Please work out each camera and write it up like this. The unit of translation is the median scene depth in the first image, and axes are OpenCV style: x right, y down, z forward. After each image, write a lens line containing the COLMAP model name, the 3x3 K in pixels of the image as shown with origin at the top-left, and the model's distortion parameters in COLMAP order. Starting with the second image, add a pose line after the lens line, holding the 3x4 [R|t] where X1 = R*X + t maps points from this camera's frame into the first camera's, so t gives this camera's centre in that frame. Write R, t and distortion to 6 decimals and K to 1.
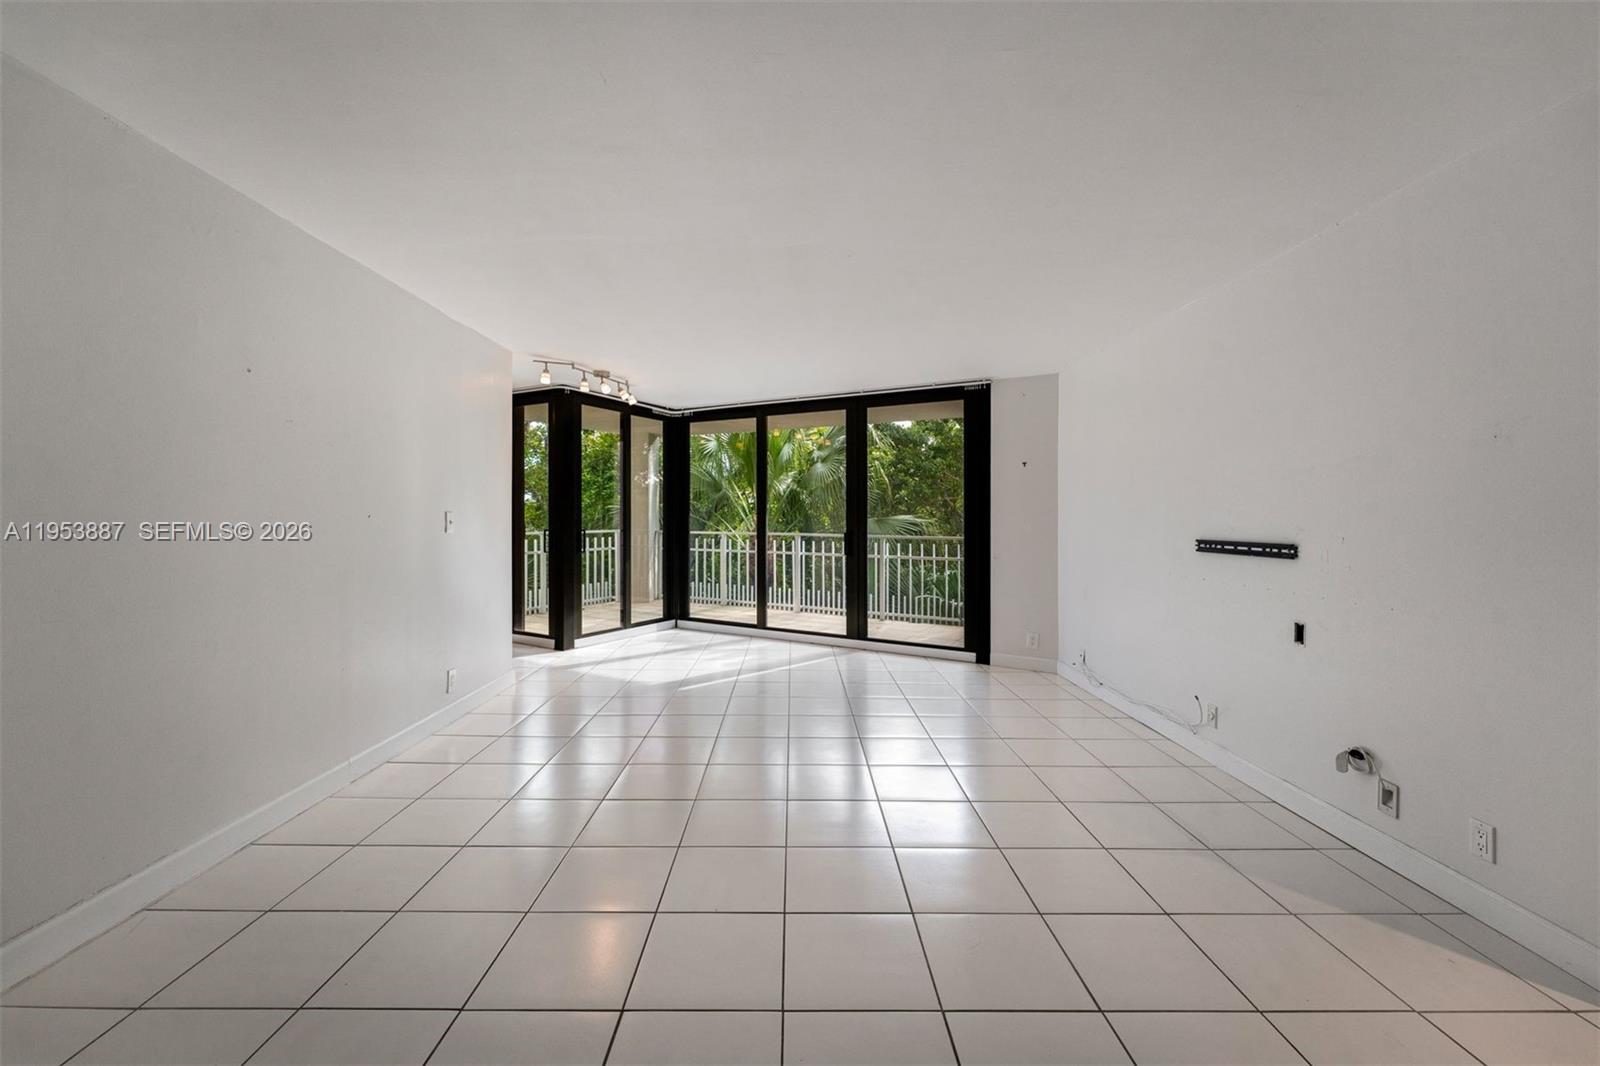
lens RADIAL K [[650.3, 0, 798.9], [0, 650.3, 514.5], [0, 0, 1]] dist [0.019042, 0.000053]
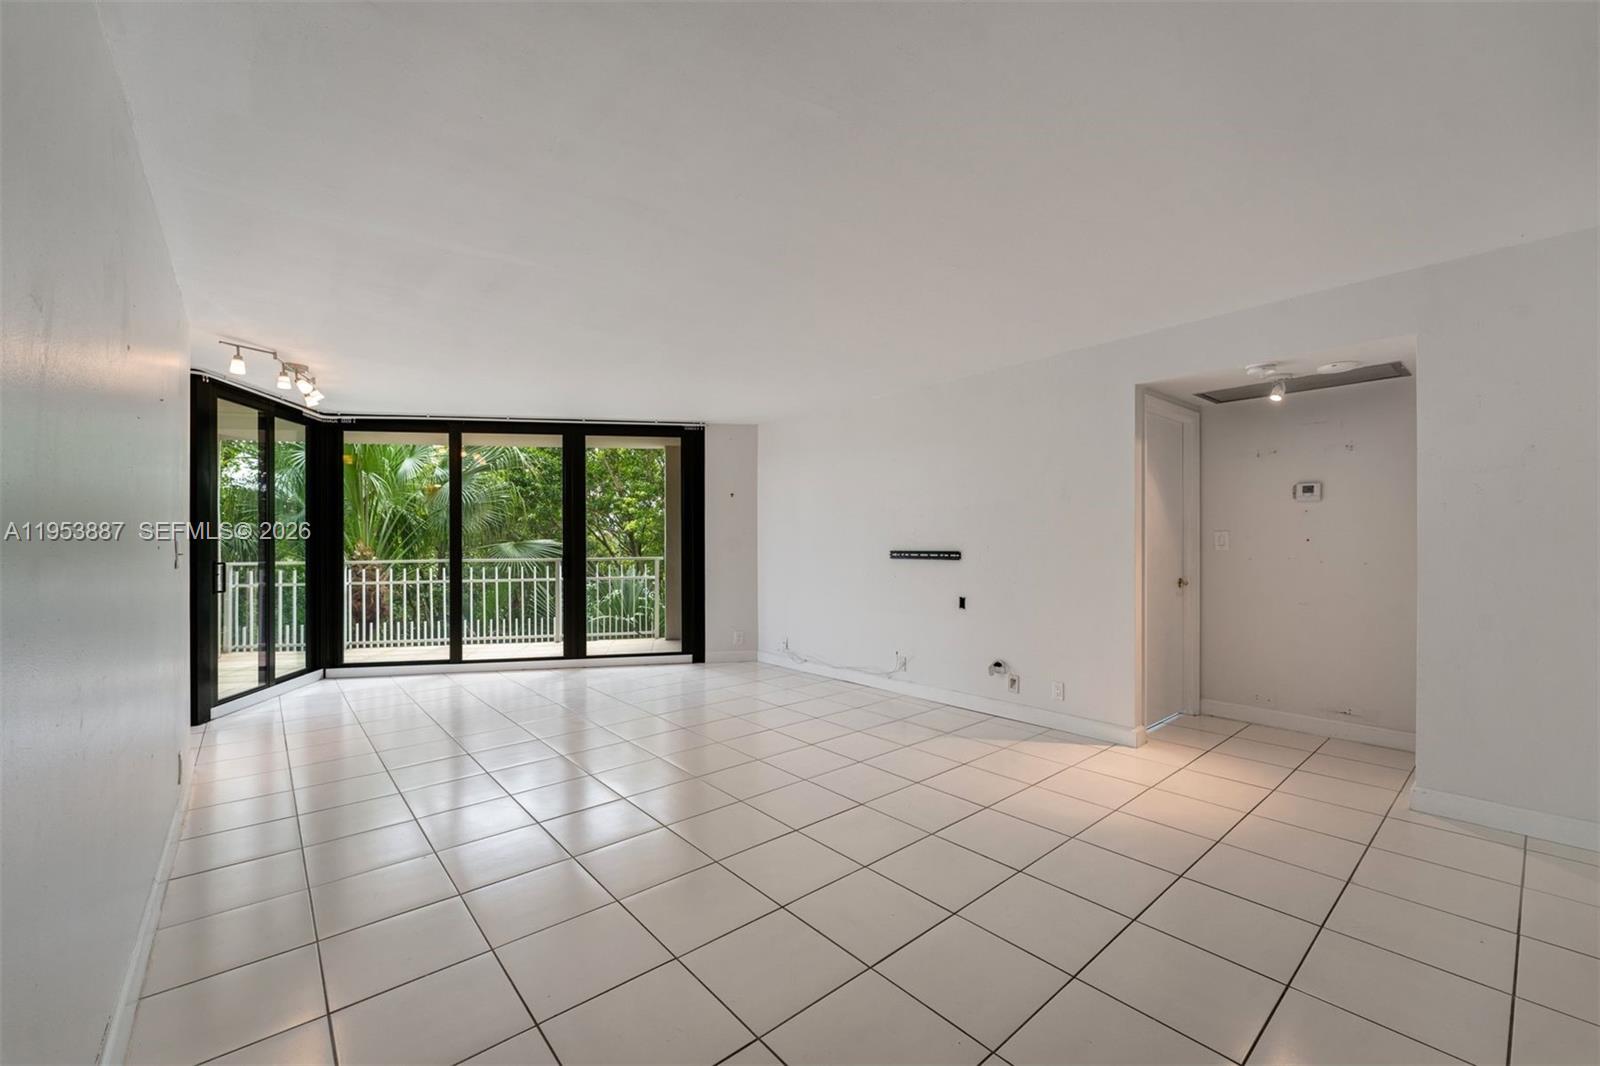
lens RADIAL K [[634.9, 0, 796.1], [0, 634.9, 529.2], [0, 0, 1]] dist [-0.002557, -0.000043]
pose [[0.766941, -0.004699, 0.641700, -0.317123], [0.011638, 0.999911, -0.006588, -0.003085], [-0.641612, 0.012521, 0.766927, 0.002379]]
